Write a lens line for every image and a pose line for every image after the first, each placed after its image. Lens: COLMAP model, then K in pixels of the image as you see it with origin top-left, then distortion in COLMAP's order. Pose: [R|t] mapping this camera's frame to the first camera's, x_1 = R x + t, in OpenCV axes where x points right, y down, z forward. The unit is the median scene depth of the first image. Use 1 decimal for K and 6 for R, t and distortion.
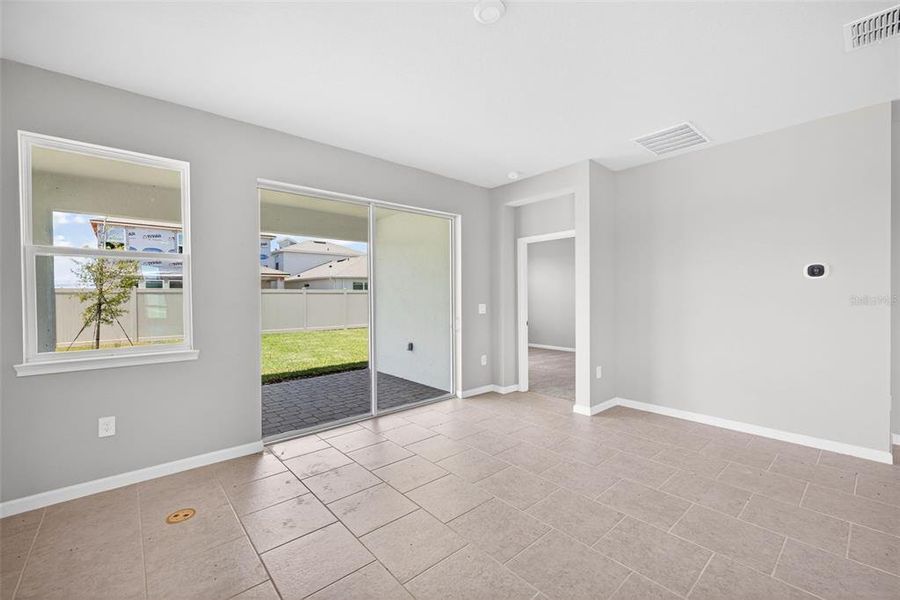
lens RADIAL K [[375.1, 0, 453.4], [0, 375.1, 300.9], [0, 0, 1]] dist [0.002017, 0.000283]
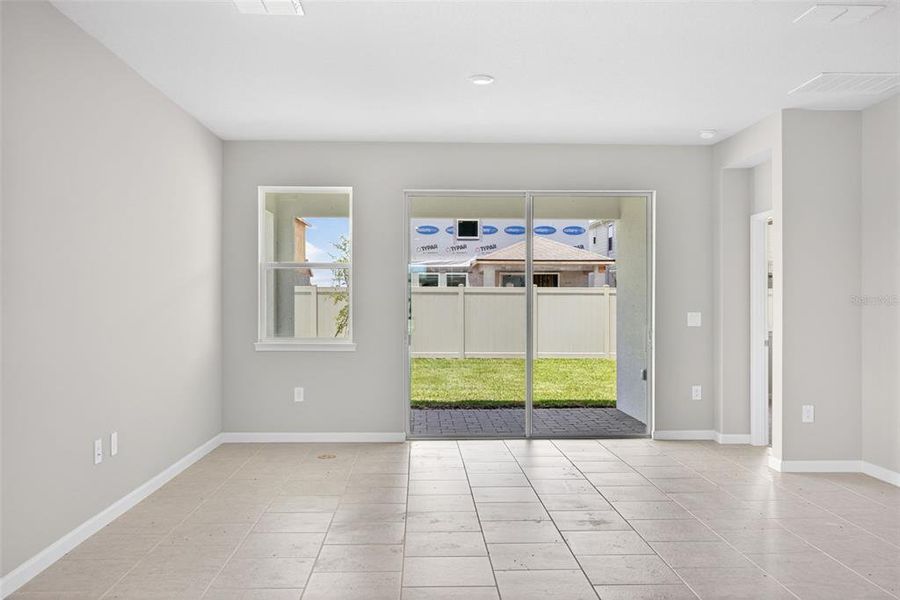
lens RADIAL K [[802.6, 0, 450.0], [0, 802.6, 300.0], [0, 0, 1]] dist [0.002717, 0.003885]
pose [[0.778005, 0.010075, -0.628177, 0.663262], [-0.017766, 0.999824, -0.005967, 0.002600], [0.628007, 0.015802, 0.778047, -0.458682]]
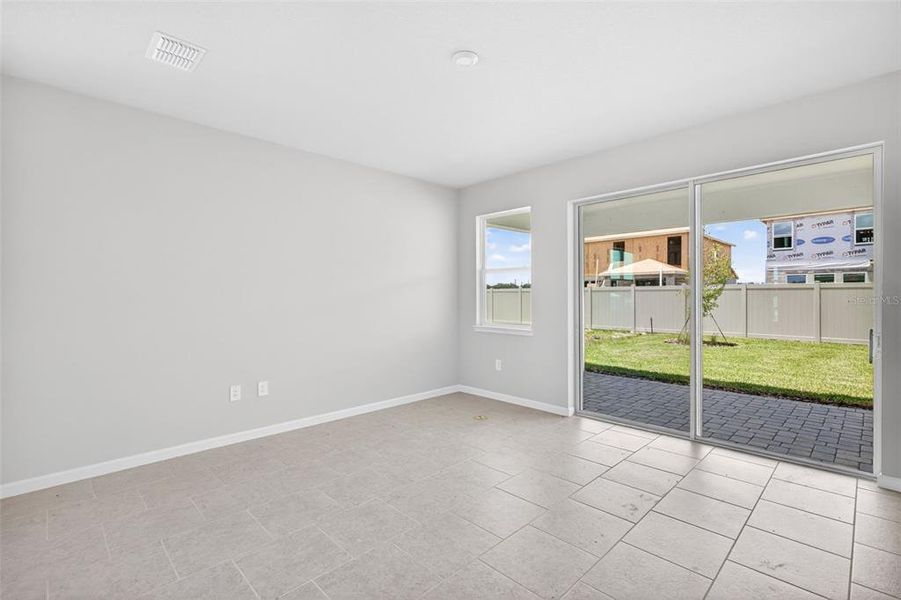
lens RADIAL K [[408.9, 0, 450.5], [0, 408.9, 300.0], [0, 0, 1]] dist [0.000279, 0.000090]
pose [[0.057601, 0.019964, -0.998140, 0.531700], [-0.011053, 0.999752, 0.019359, -0.008662], [0.998278, 0.009917, 0.057808, 0.334339]]
